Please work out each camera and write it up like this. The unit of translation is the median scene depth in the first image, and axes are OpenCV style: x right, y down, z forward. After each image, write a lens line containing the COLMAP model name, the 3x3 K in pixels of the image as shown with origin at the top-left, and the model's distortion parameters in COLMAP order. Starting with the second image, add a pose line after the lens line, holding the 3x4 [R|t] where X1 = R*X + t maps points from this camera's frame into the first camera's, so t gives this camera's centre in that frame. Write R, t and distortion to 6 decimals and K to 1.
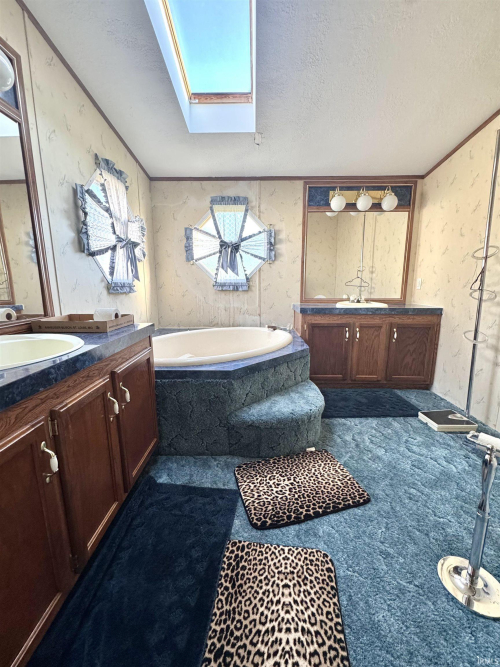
lens RADIAL K [[266.6, 0, 250.0], [0, 266.6, 333.5], [0, 0, 1]] dist [-0.001937, -0.000021]
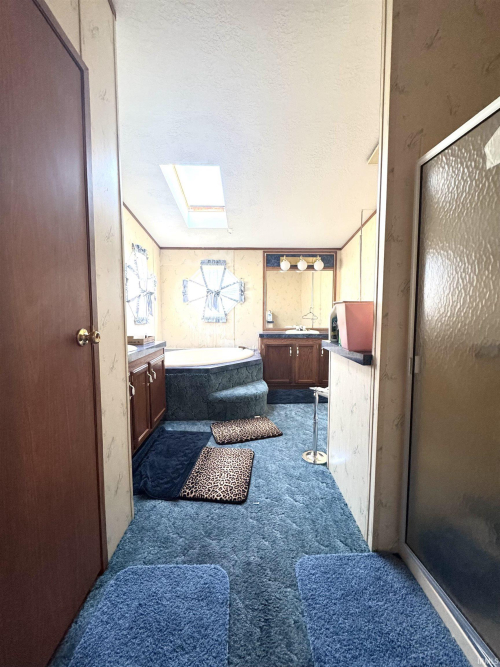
lens RADIAL K [[266.6, 0, 250.0], [0, 266.6, 333.5], [0, 0, 1]] dist [-0.001937, -0.000021]
pose [[0.999515, 0.000137, 0.031144, 0.103368], [0.003342, 0.993746, -0.111615, 0.080182], [-0.030965, 0.111665, 0.993263, -0.568264]]
